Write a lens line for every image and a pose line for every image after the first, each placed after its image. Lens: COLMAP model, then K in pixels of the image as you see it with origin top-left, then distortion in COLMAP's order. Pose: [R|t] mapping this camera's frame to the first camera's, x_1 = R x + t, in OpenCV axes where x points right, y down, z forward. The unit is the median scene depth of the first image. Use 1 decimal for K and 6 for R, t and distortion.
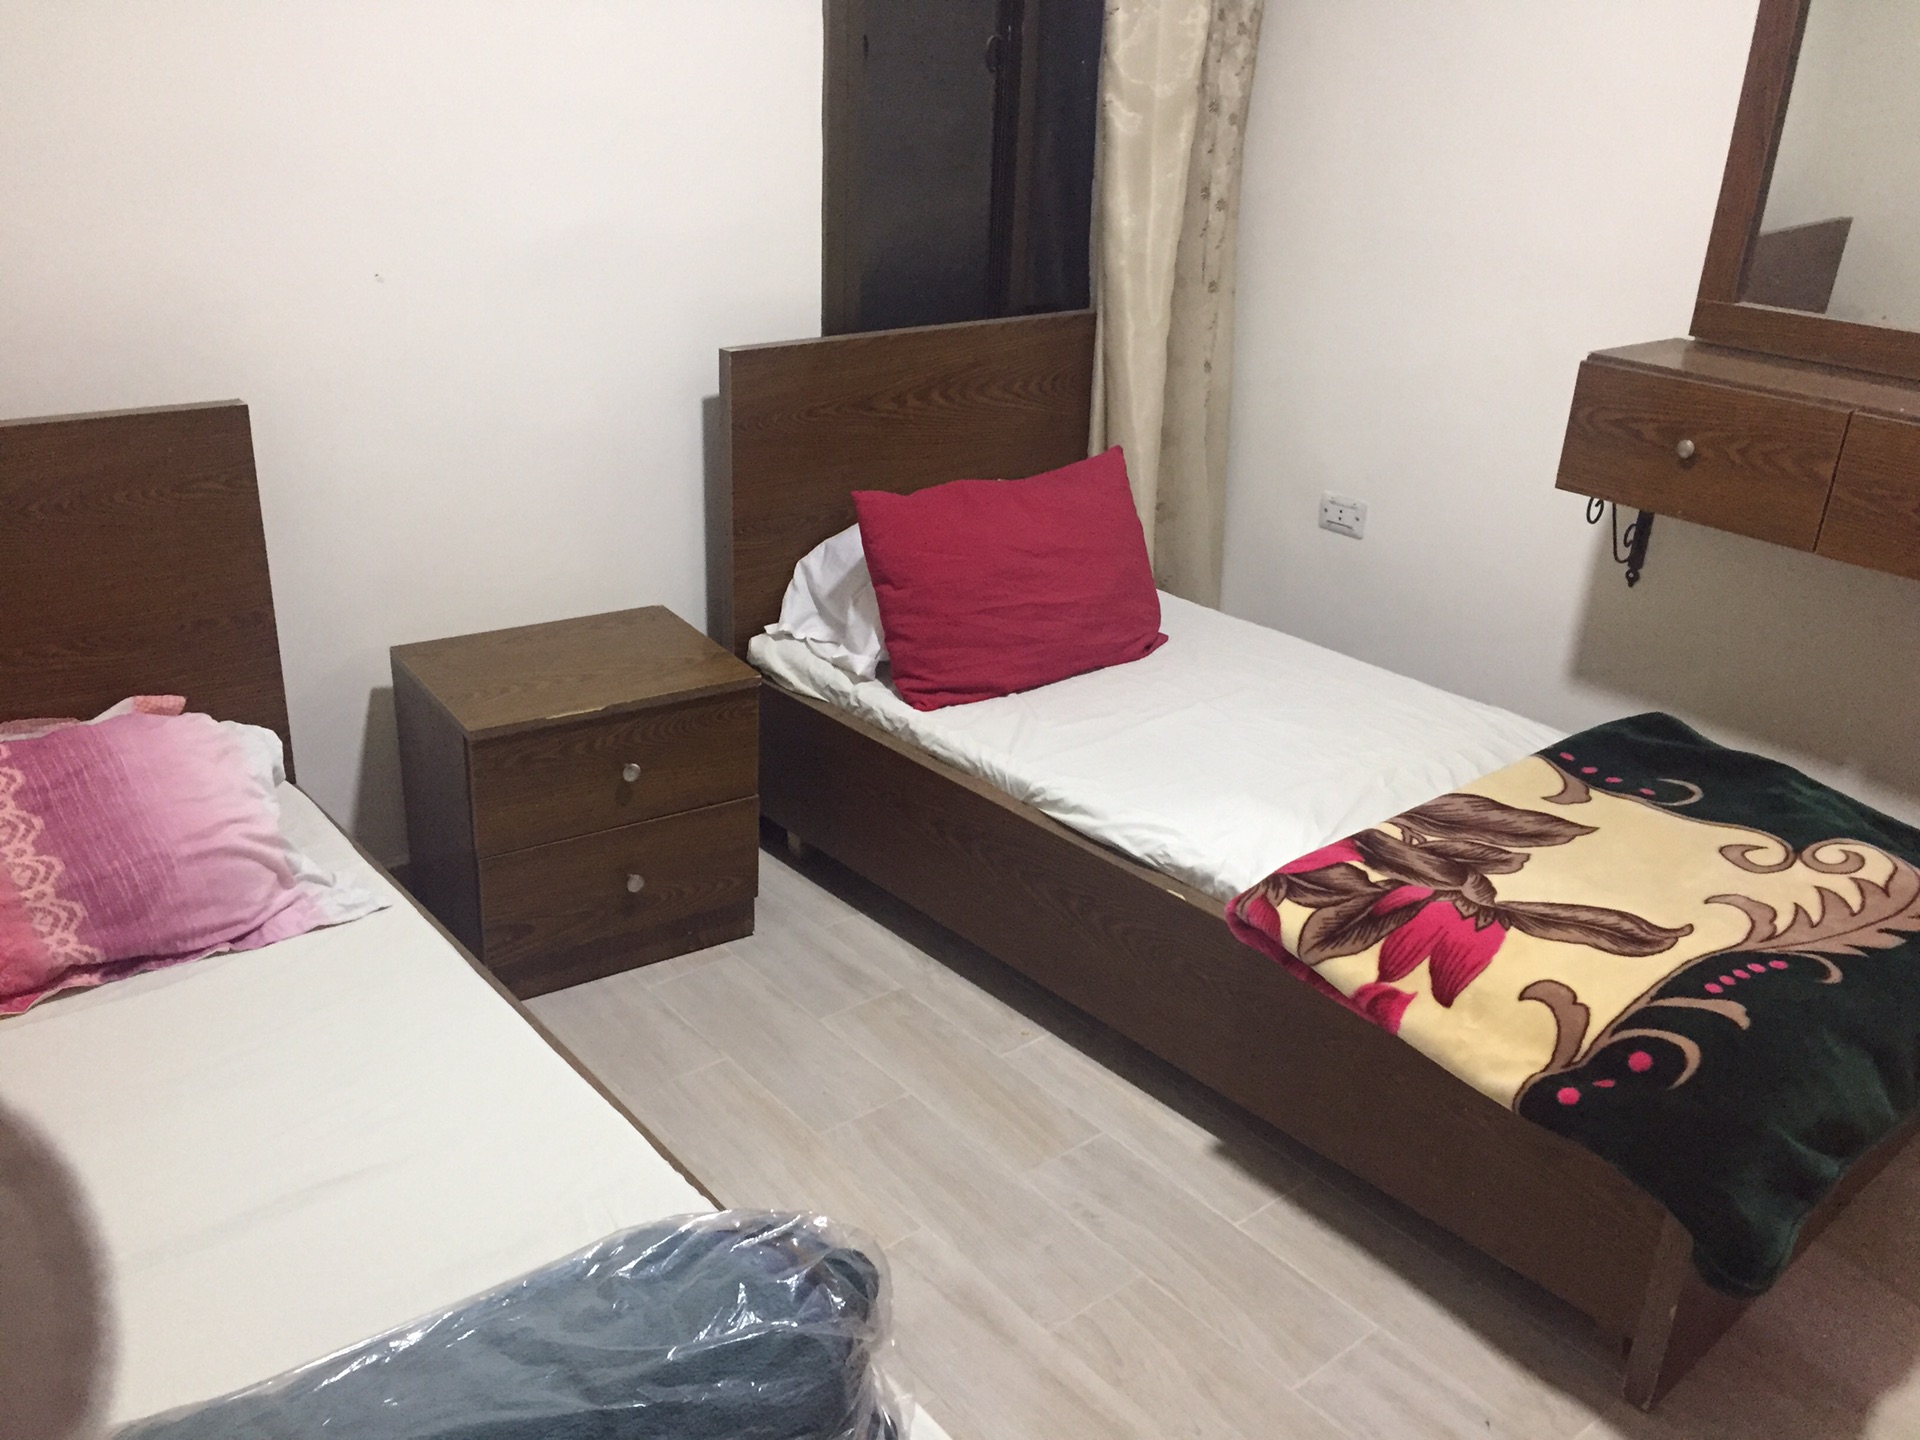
lens RADIAL K [[1638.5, 0, 952.7], [0, 1638.5, 717.6], [0, 0, 1]] dist [0.089833, -0.108070]
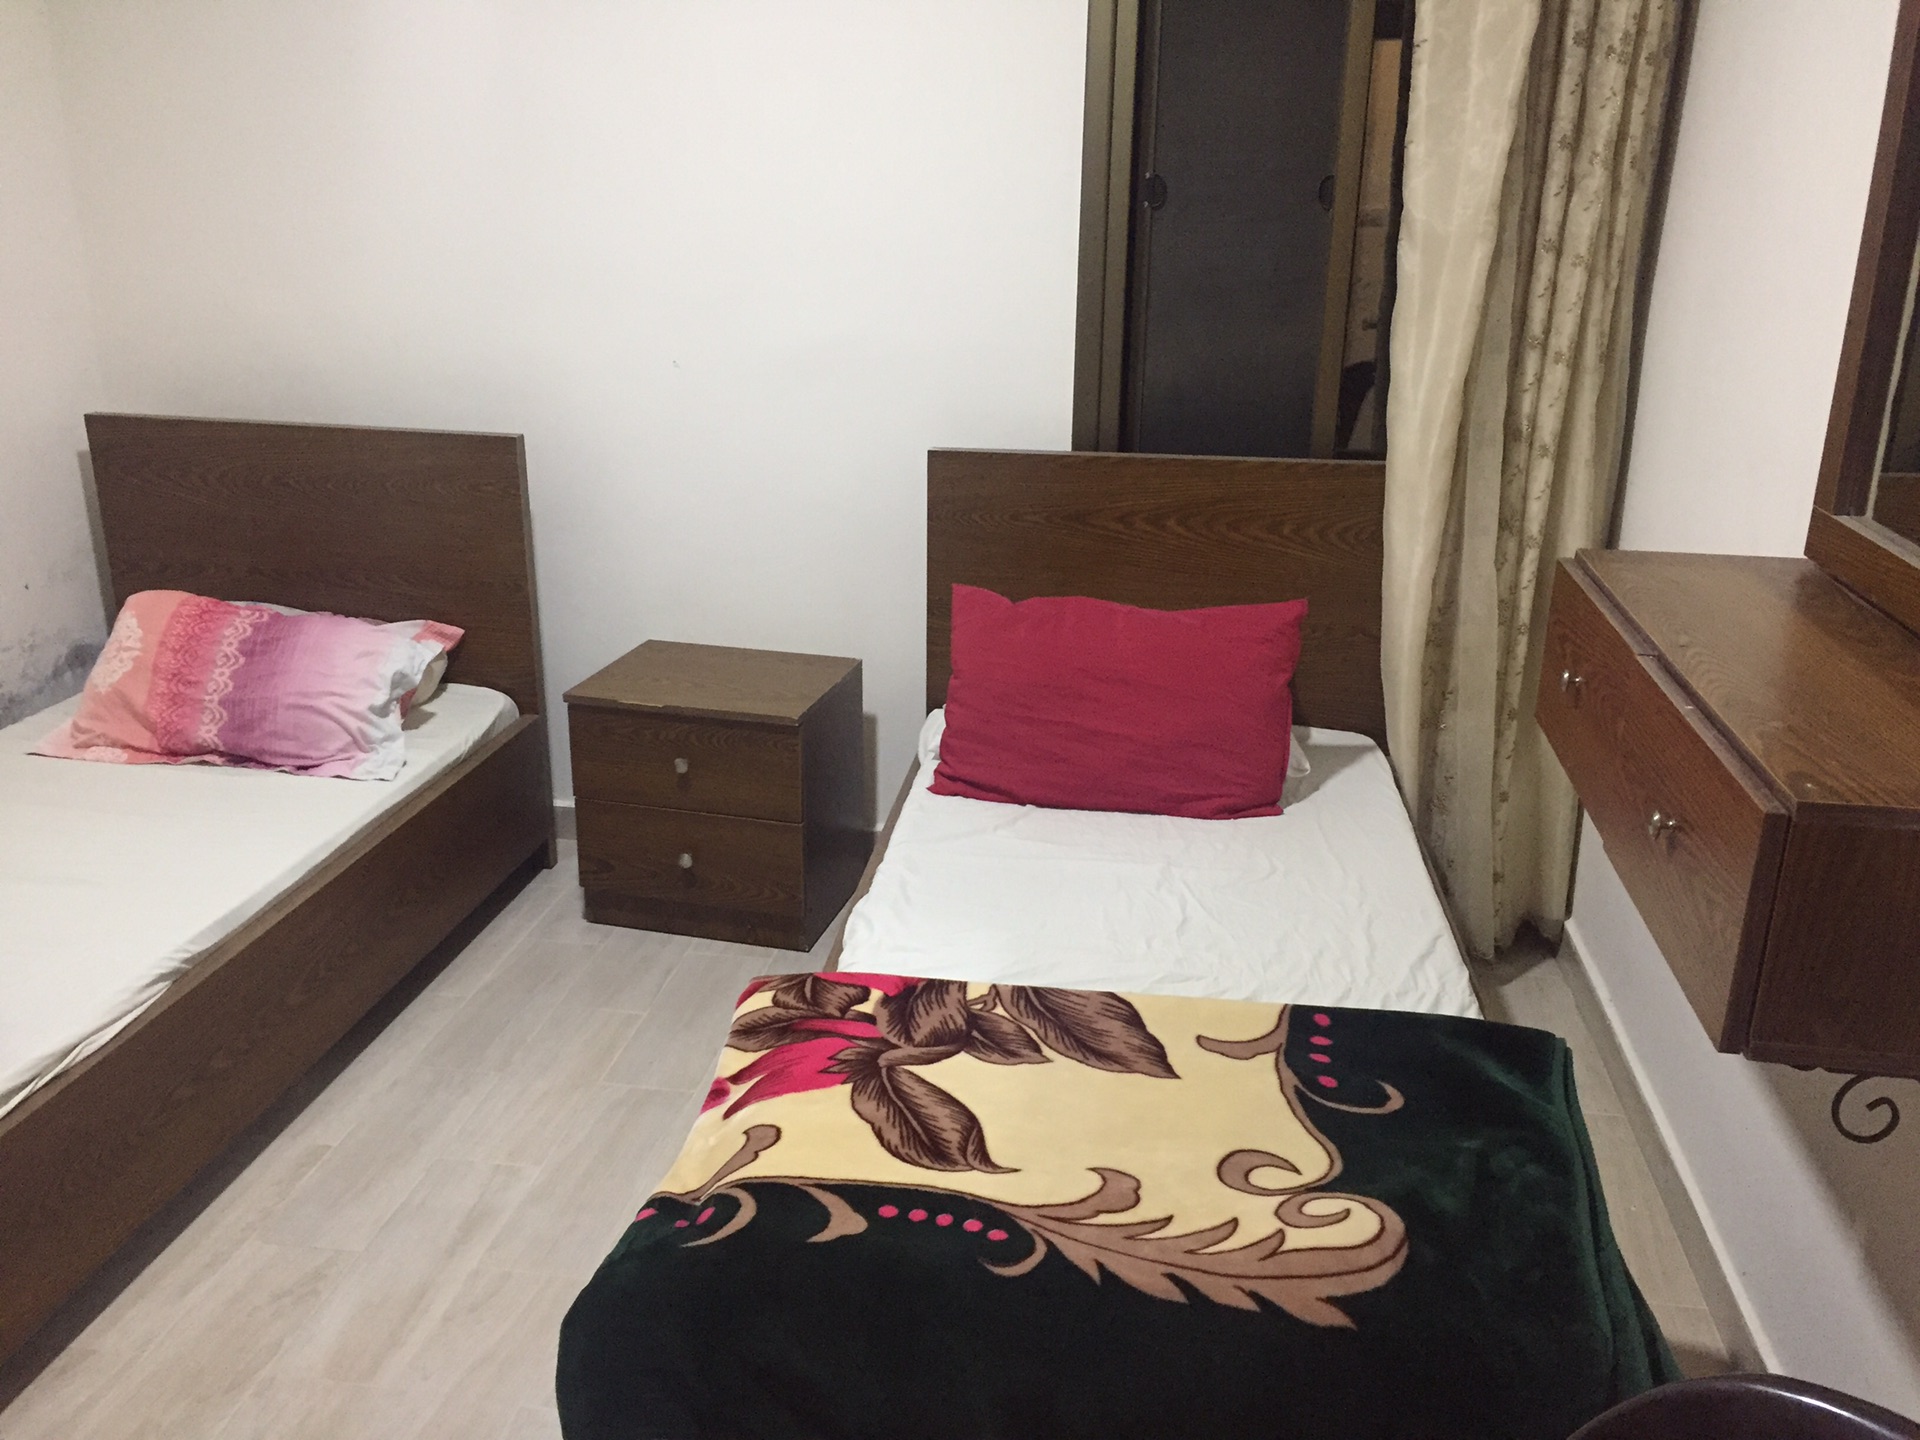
lens RADIAL K [[1638.5, 0, 952.7], [0, 1638.5, 717.6], [0, 0, 1]] dist [0.089833, -0.108070]
pose [[0.655911, 0.211607, -0.724571, 0.921606], [-0.278466, 0.960029, 0.028293, -0.103647], [0.701596, 0.183211, 0.688620, 0.337853]]
